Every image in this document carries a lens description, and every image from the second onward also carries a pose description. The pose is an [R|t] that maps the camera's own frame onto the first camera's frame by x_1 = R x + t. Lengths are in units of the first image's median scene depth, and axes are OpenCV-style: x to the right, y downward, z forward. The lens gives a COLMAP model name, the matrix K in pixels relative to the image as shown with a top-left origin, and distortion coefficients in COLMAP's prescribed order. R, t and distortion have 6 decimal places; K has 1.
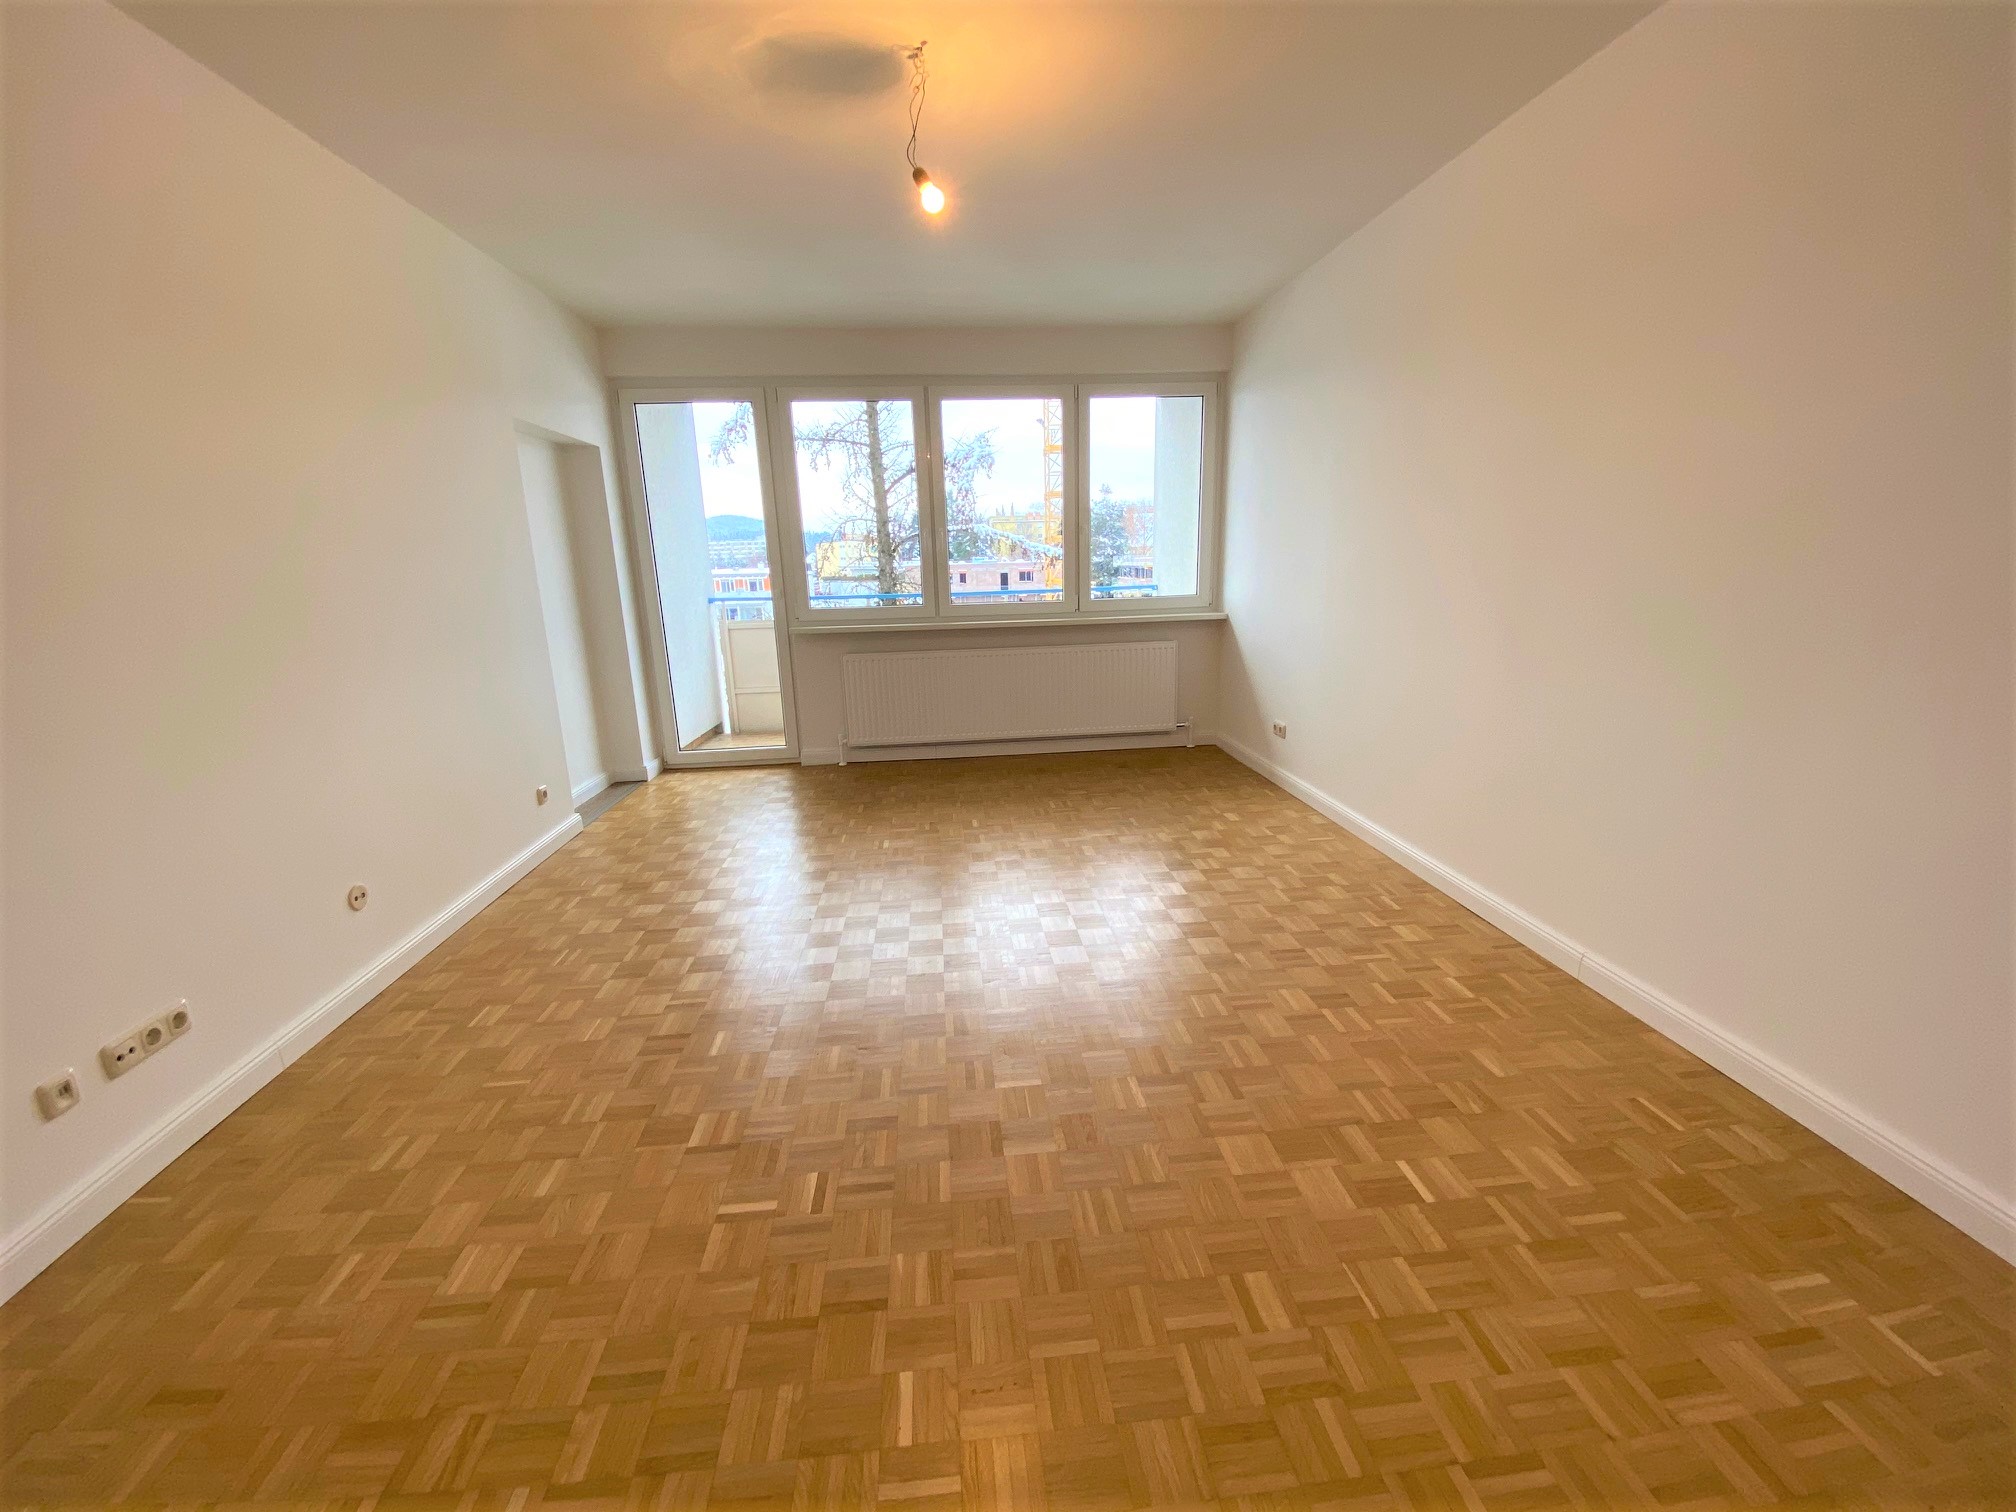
lens RADIAL K [[818.5, 0, 1010.2], [0, 818.5, 750.2], [0, 0, 1]] dist [-0.000040, -0.006866]
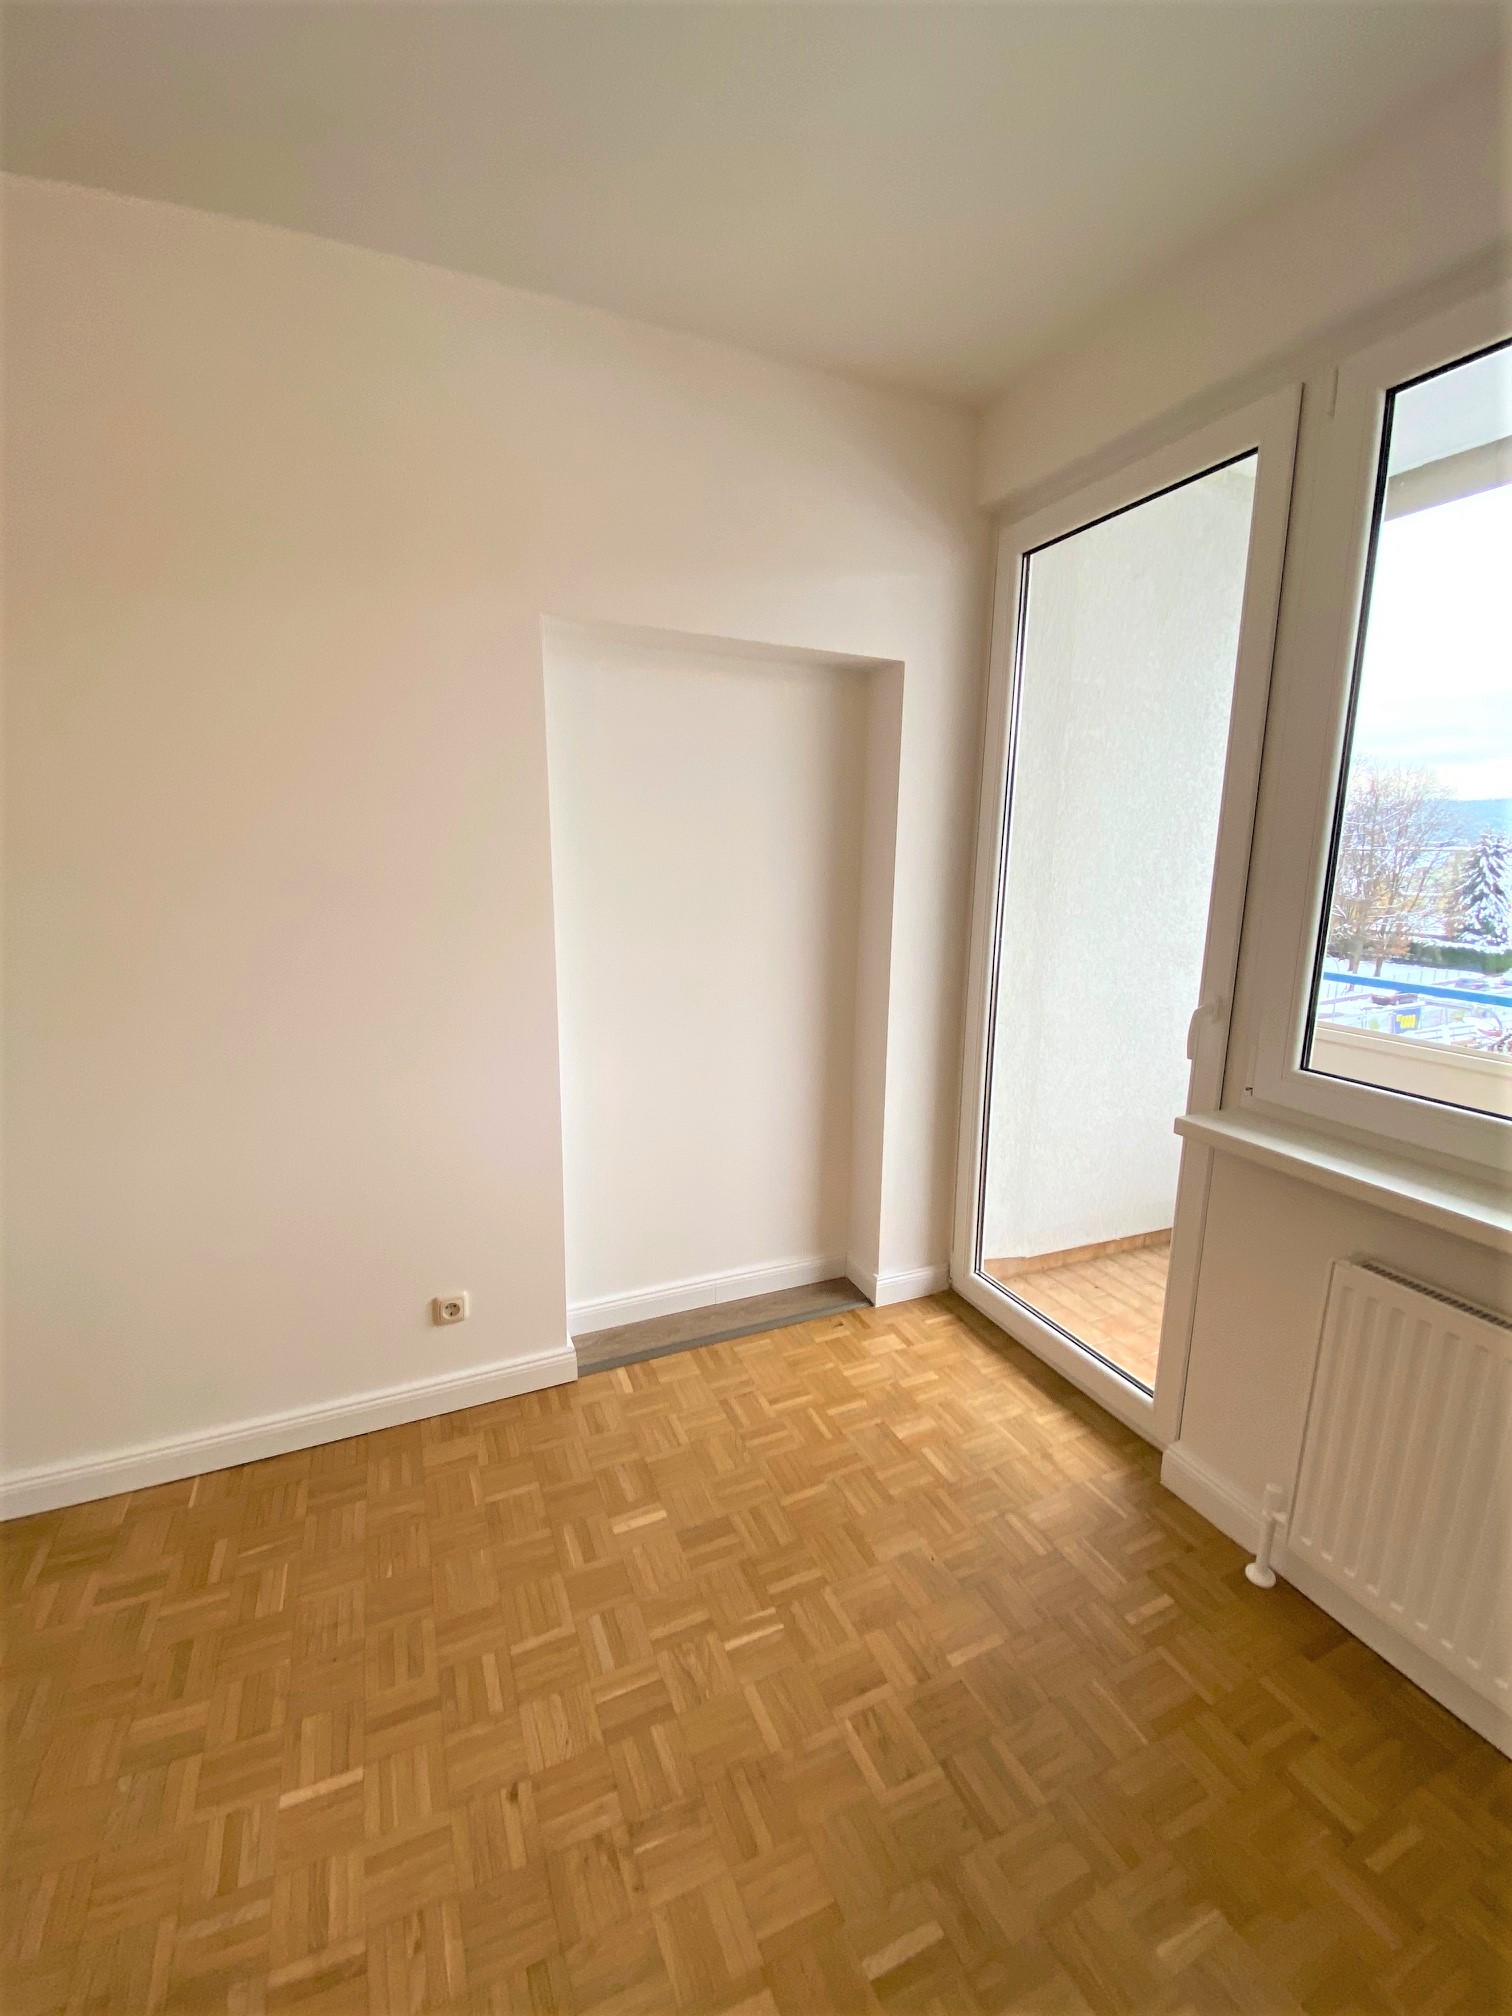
lens RADIAL K [[818.5, 0, 756.0], [0, 818.5, 1008.0], [0, 0, 1]] dist [-0.000040, -0.006866]
pose [[0.325722, 0.205831, -0.922789, -0.026413], [-0.226535, 0.964575, 0.135190, -0.214983], [0.917926, 0.165009, 0.360811, 0.767091]]
